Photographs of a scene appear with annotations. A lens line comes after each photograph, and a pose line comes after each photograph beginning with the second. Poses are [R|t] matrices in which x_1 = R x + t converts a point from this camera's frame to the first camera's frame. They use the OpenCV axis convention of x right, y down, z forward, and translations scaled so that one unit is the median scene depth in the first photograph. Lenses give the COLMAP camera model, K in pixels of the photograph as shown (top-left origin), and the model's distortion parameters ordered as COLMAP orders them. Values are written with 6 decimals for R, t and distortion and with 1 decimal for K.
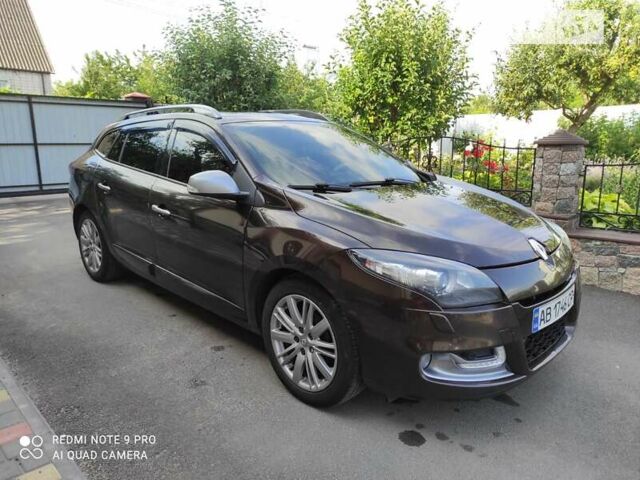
lens RADIAL K [[487.2, 0, 320.0], [0, 487.2, 240.0], [0, 0, 1]] dist [0.086553, -0.139444]
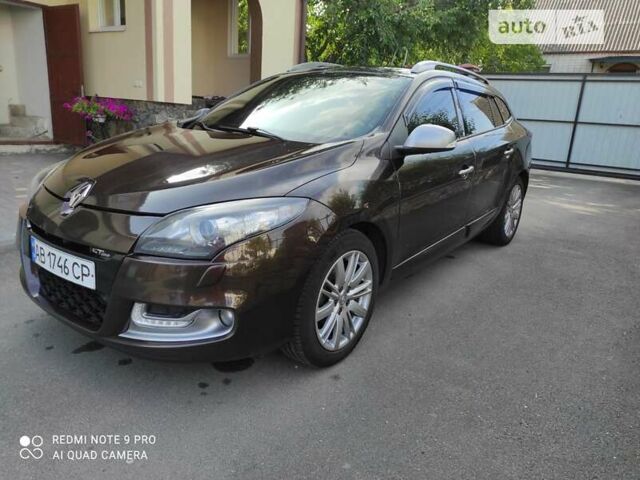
lens RADIAL K [[487.2, 0, 320.0], [0, 487.2, 240.0], [0, 0, 1]] dist [0.086553, -0.139444]
pose [[0.093795, 0.266982, -0.959126, 0.721947], [-0.248375, 0.939187, 0.237143, -0.134955], [0.964112, 0.215980, 0.154403, 0.678736]]
